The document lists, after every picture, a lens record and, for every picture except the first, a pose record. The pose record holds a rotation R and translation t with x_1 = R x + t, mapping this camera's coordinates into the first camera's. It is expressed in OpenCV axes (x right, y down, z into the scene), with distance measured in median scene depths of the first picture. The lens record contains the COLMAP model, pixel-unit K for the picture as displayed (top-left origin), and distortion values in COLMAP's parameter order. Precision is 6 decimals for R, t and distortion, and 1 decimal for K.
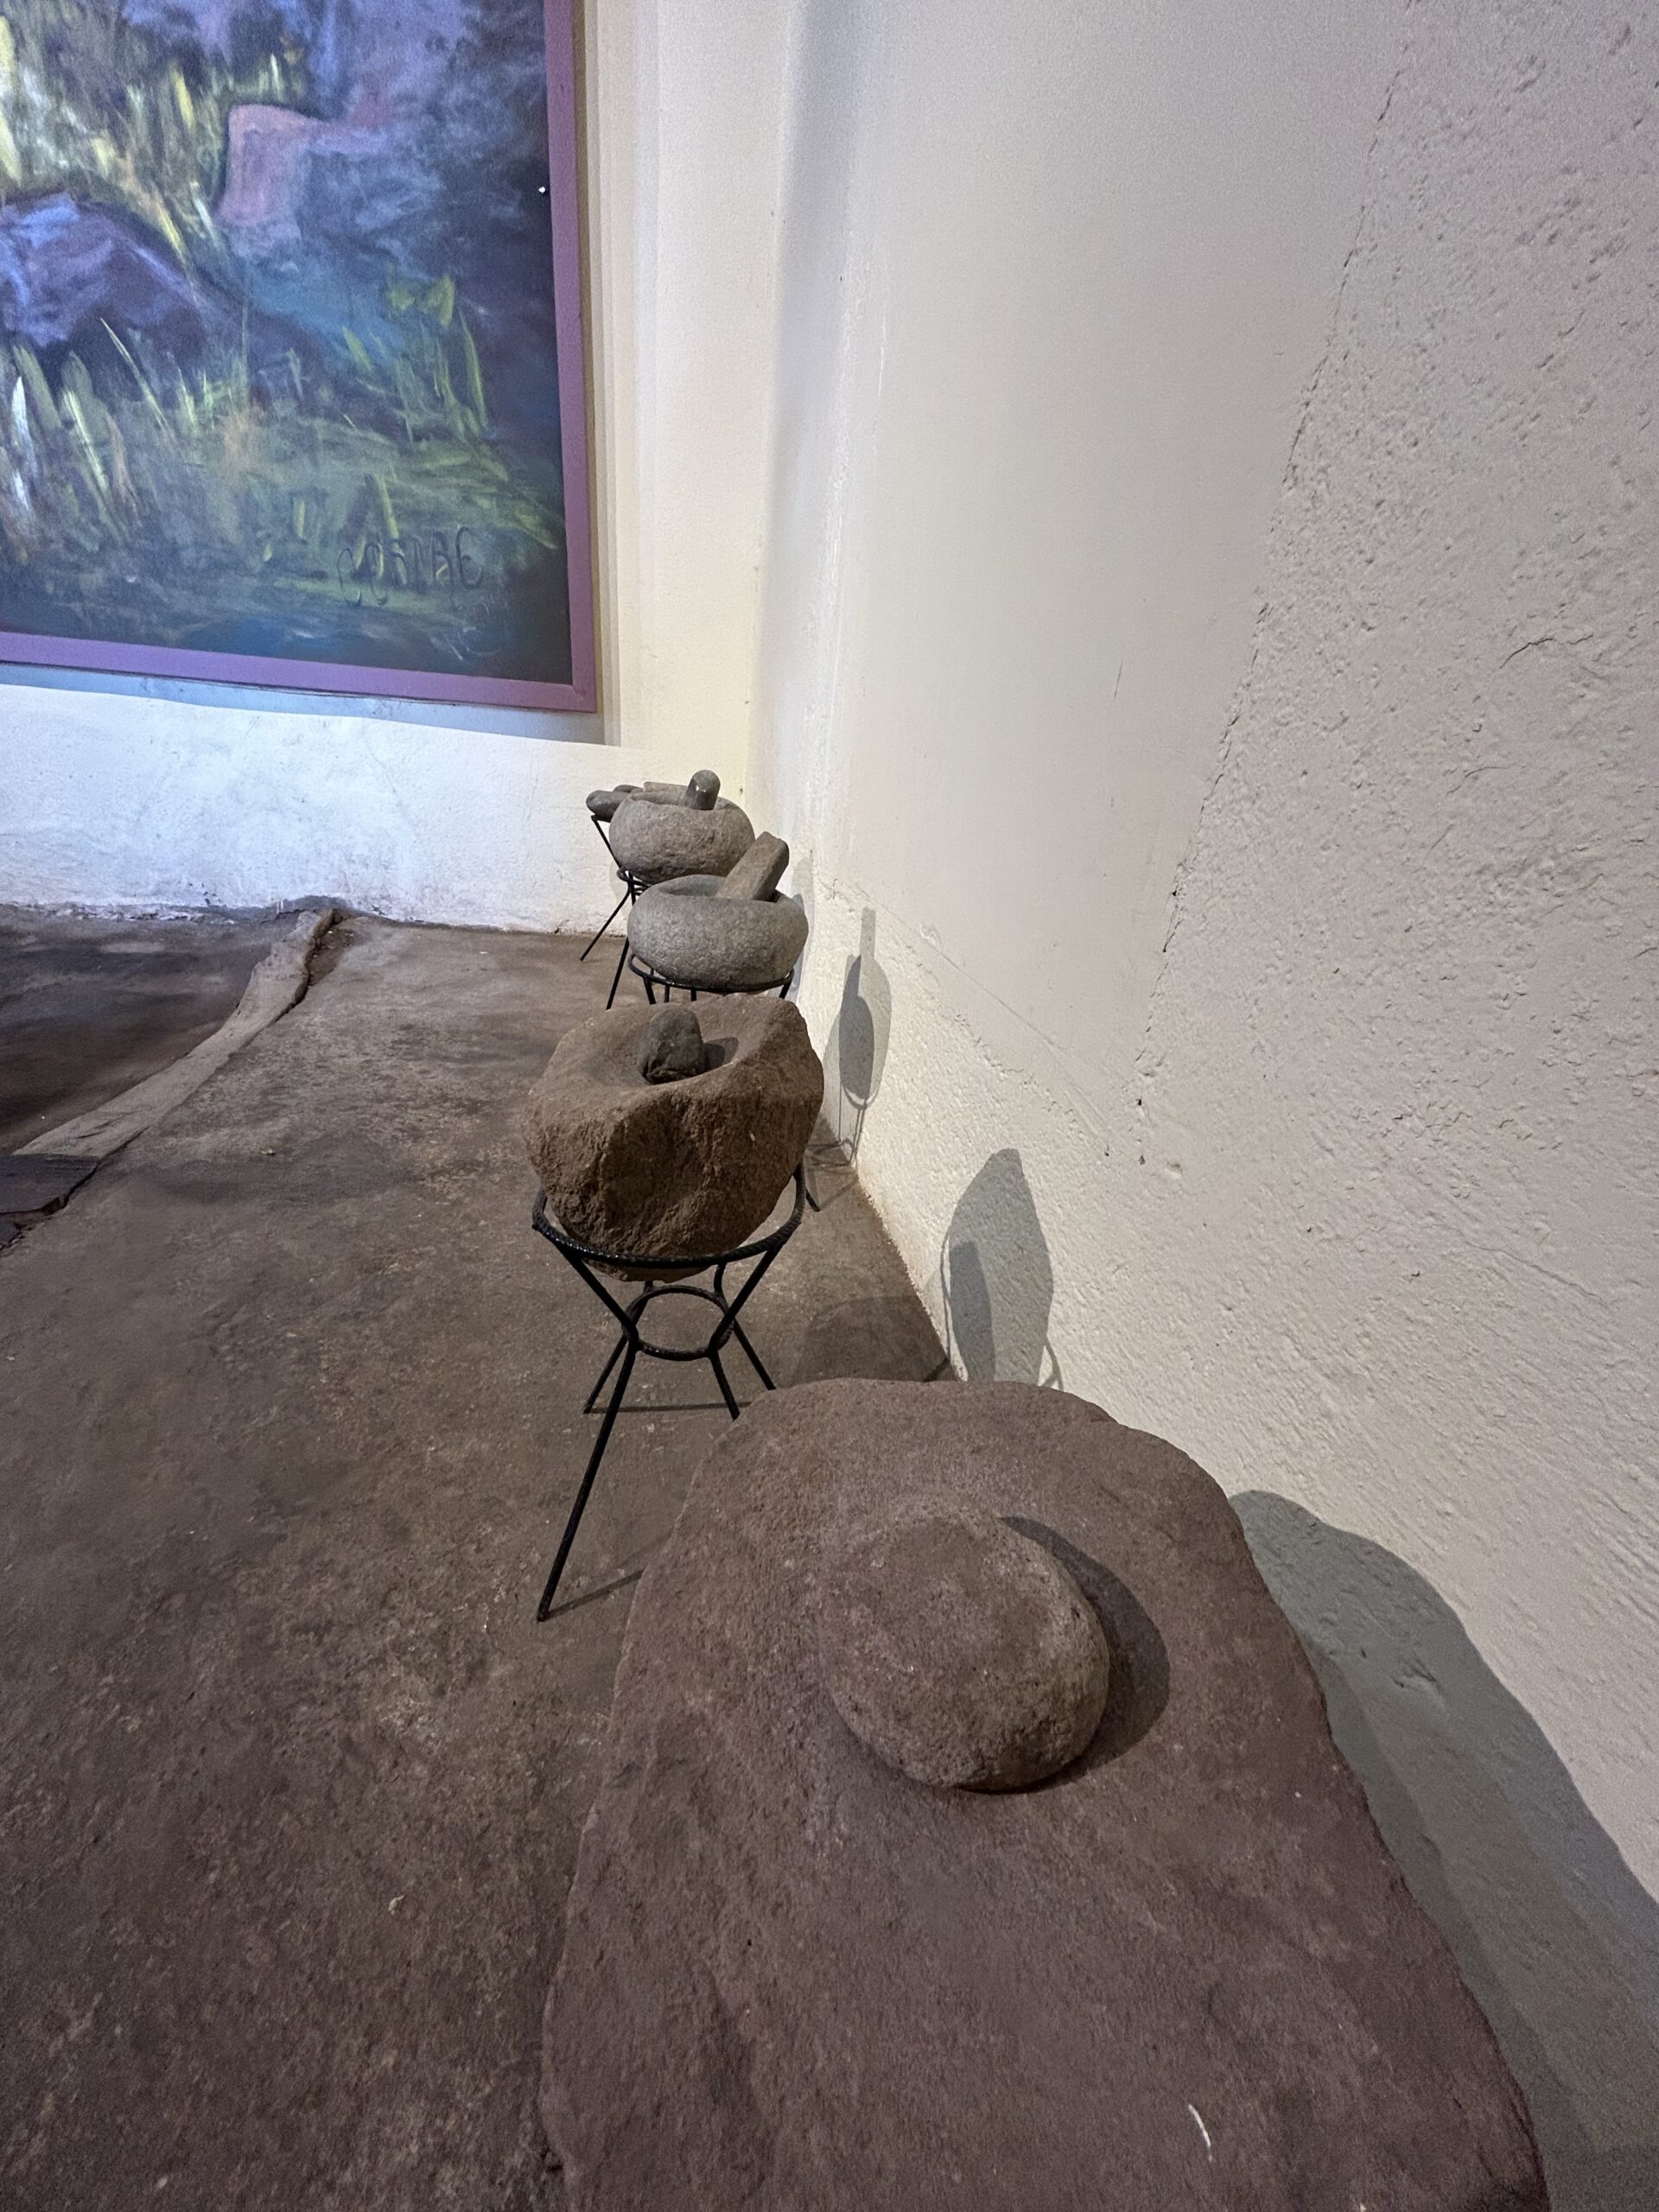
lens RADIAL K [[909.8, 0, 821.6], [0, 909.8, 1101.9], [0, 0, 1]] dist [0.000410, 0.000160]
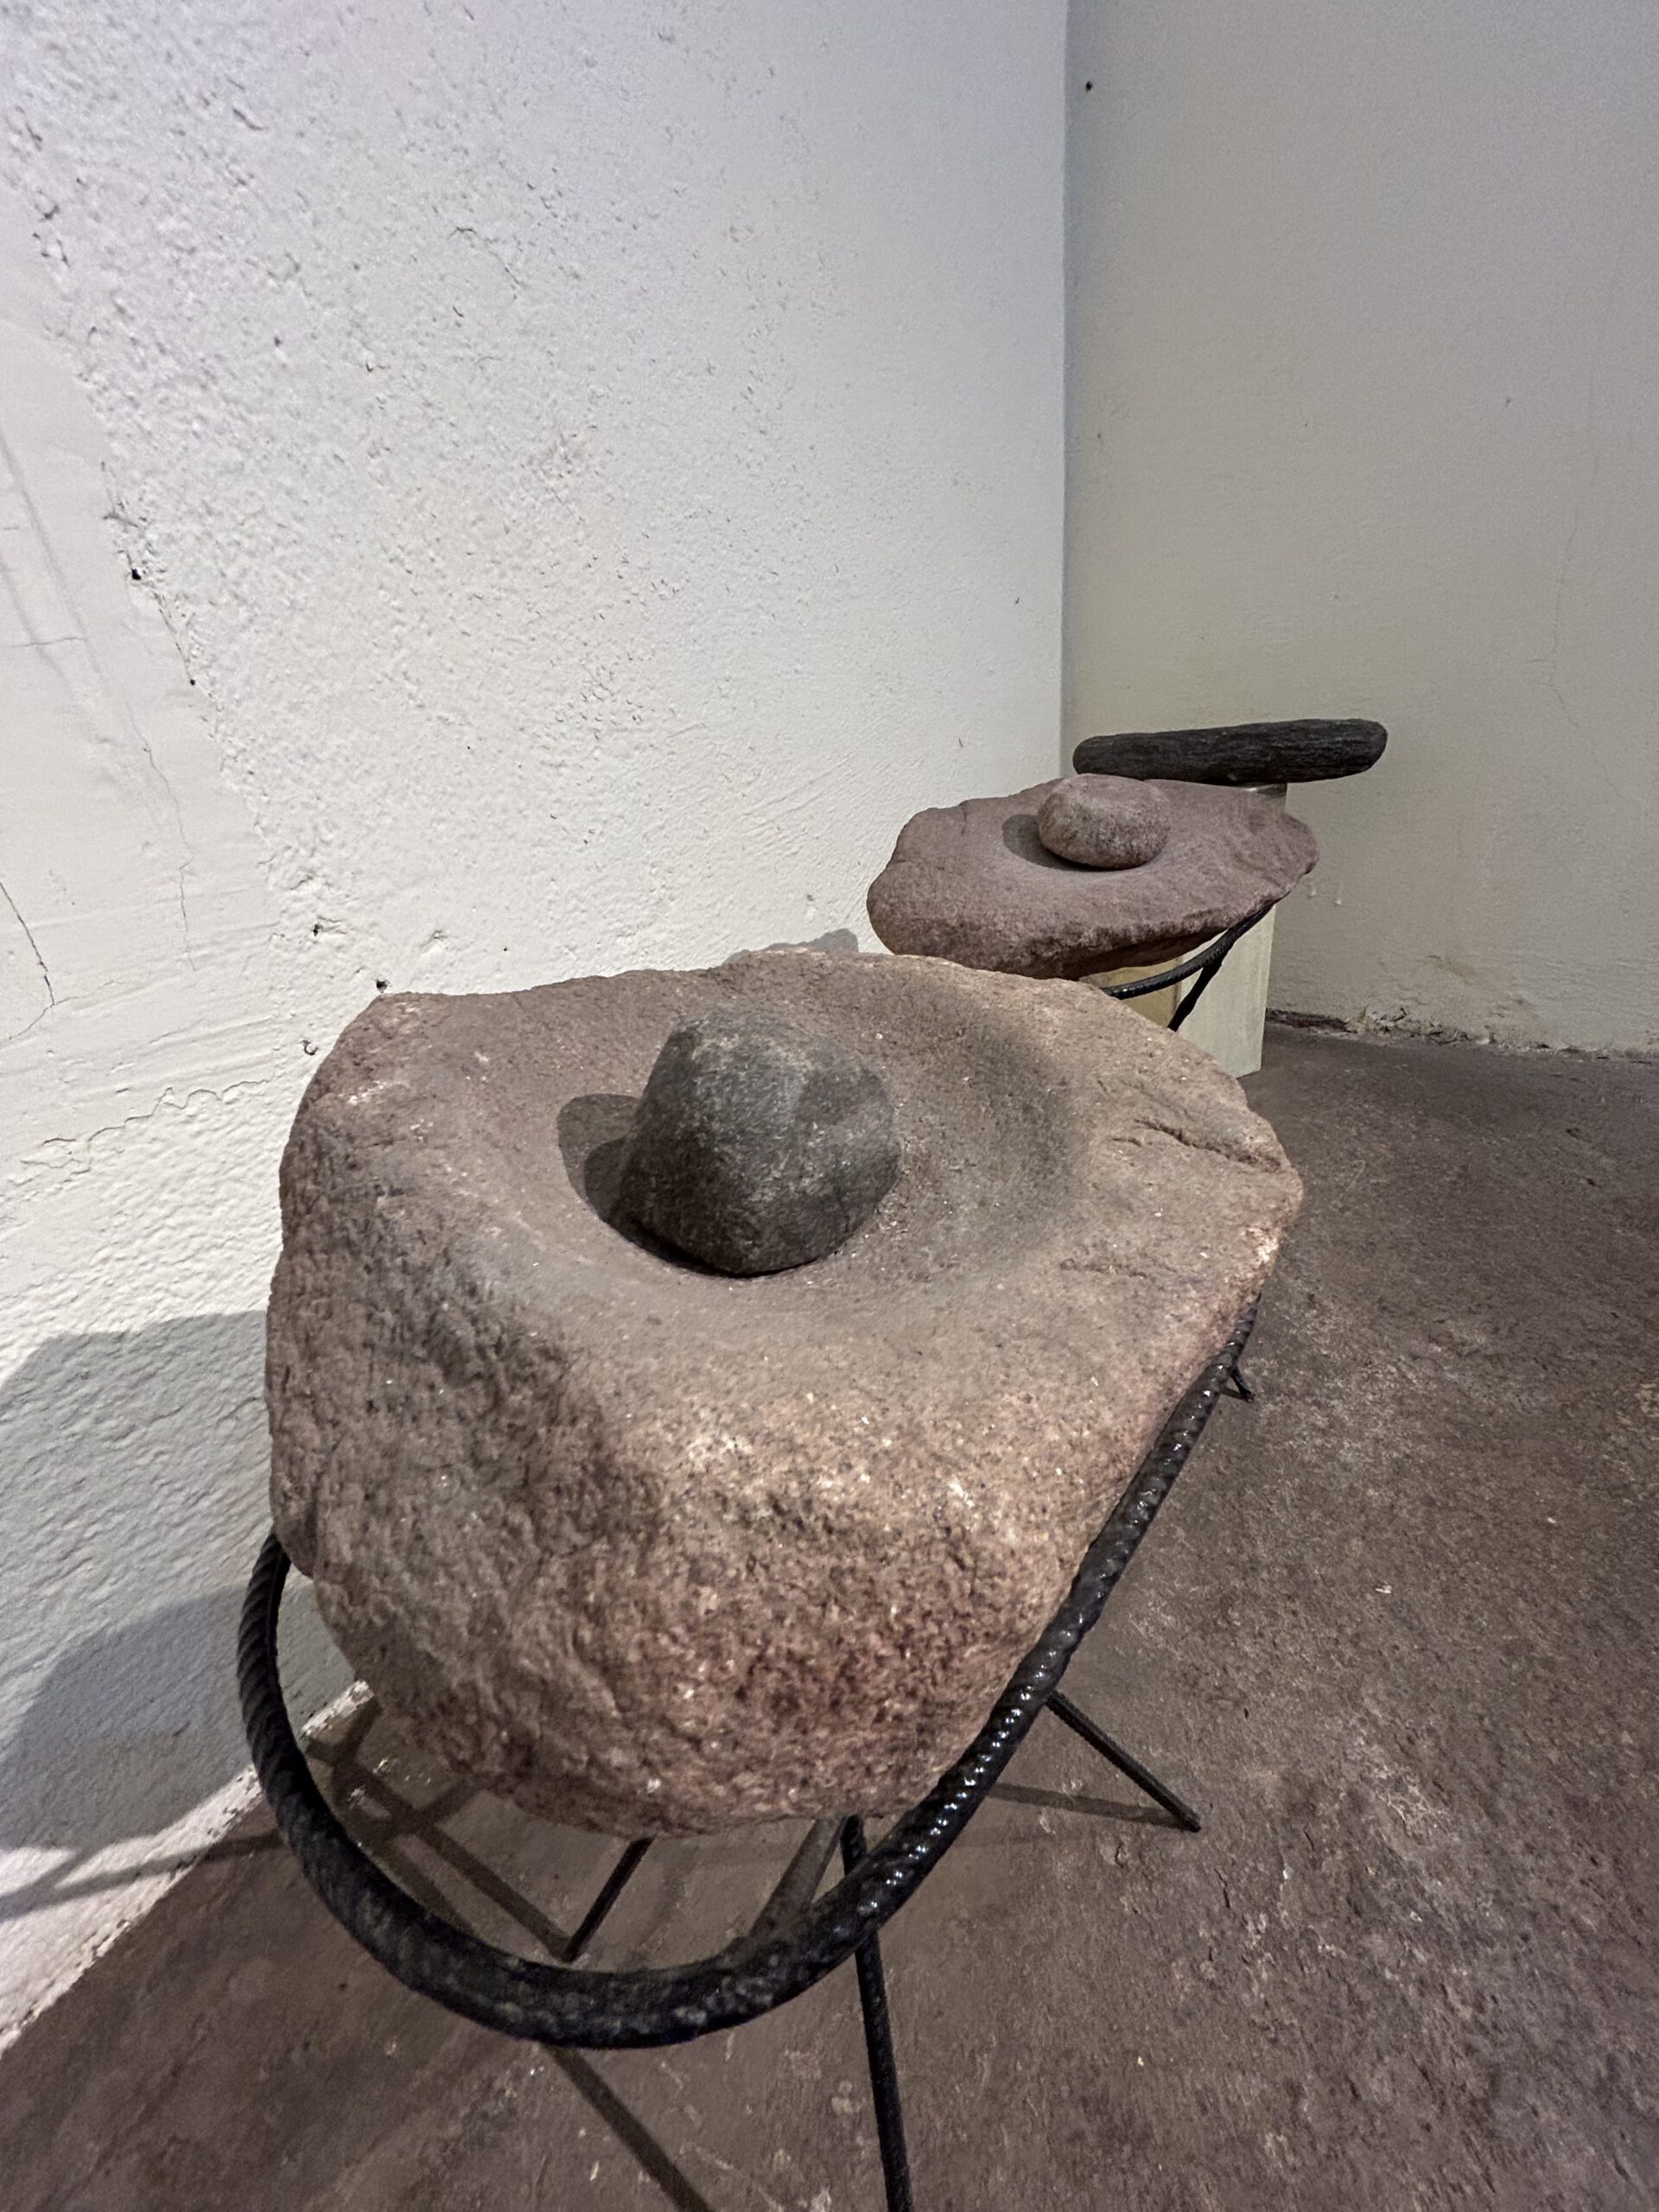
lens RADIAL K [[909.8, 0, 821.6], [0, 909.8, 1101.9], [0, 0, 1]] dist [0.000410, 0.000160]
pose [[-0.726569, -0.334456, 0.600197, -0.385711], [0.293441, 0.638815, 0.711201, -0.307766], [-0.621280, 0.692860, -0.366001, 1.209769]]
